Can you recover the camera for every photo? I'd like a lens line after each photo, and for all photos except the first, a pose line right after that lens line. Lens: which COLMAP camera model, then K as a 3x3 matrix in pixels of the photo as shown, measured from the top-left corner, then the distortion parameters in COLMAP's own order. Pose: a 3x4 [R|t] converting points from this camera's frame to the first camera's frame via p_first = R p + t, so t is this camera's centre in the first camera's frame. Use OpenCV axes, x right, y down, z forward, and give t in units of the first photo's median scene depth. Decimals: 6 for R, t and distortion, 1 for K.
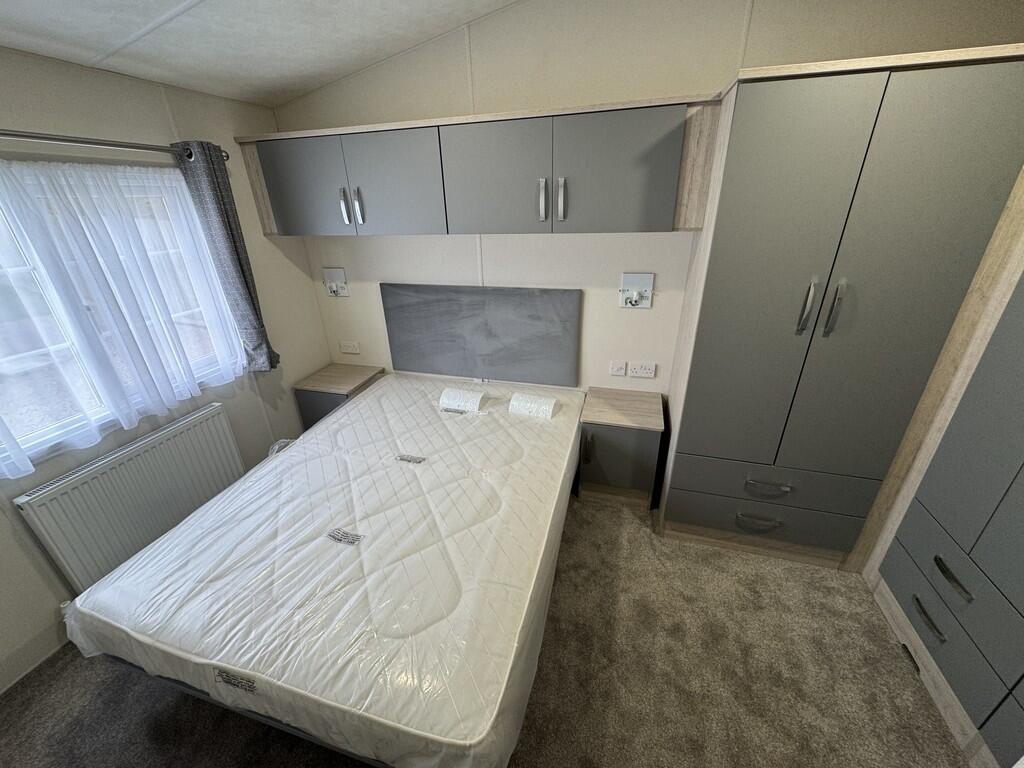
lens RADIAL K [[406.5, 0, 512.0], [0, 406.5, 384.0], [0, 0, 1]] dist [0.000697, -0.000163]
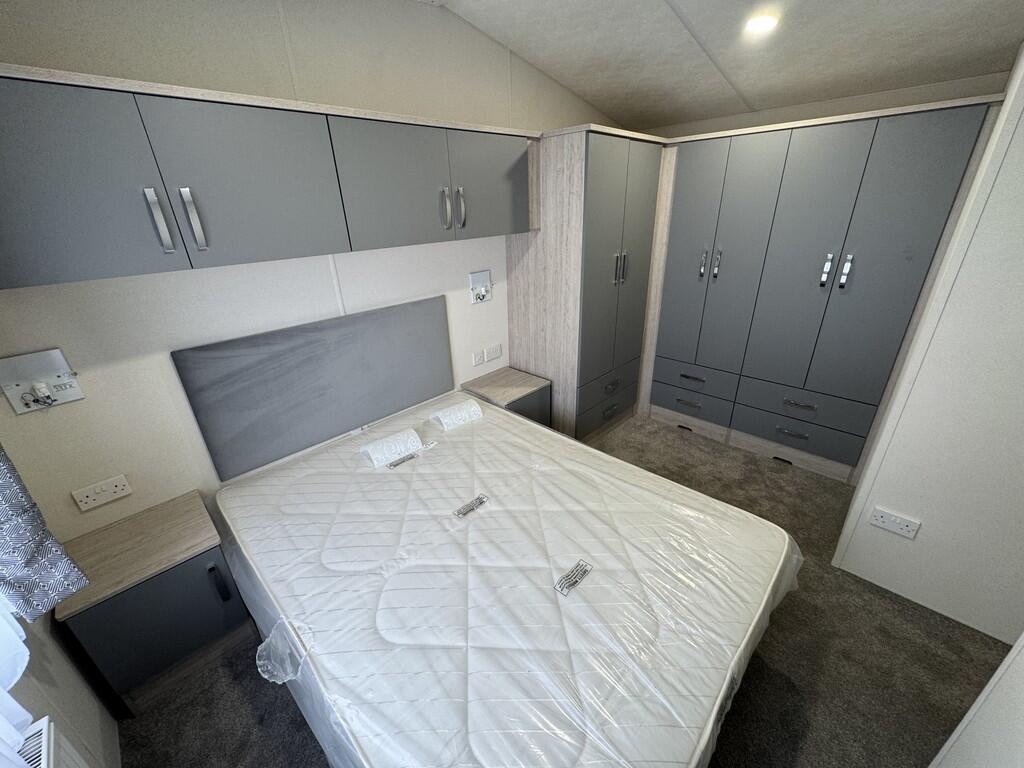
lens RADIAL K [[406.5, 0, 512.0], [0, 406.5, 384.0], [0, 0, 1]] dist [0.000697, -0.000163]
pose [[0.473207, -0.346008, 0.810157, -0.686000], [0.383331, 0.908885, 0.164273, -0.132587], [-0.793179, 0.232823, 0.562726, 0.335034]]
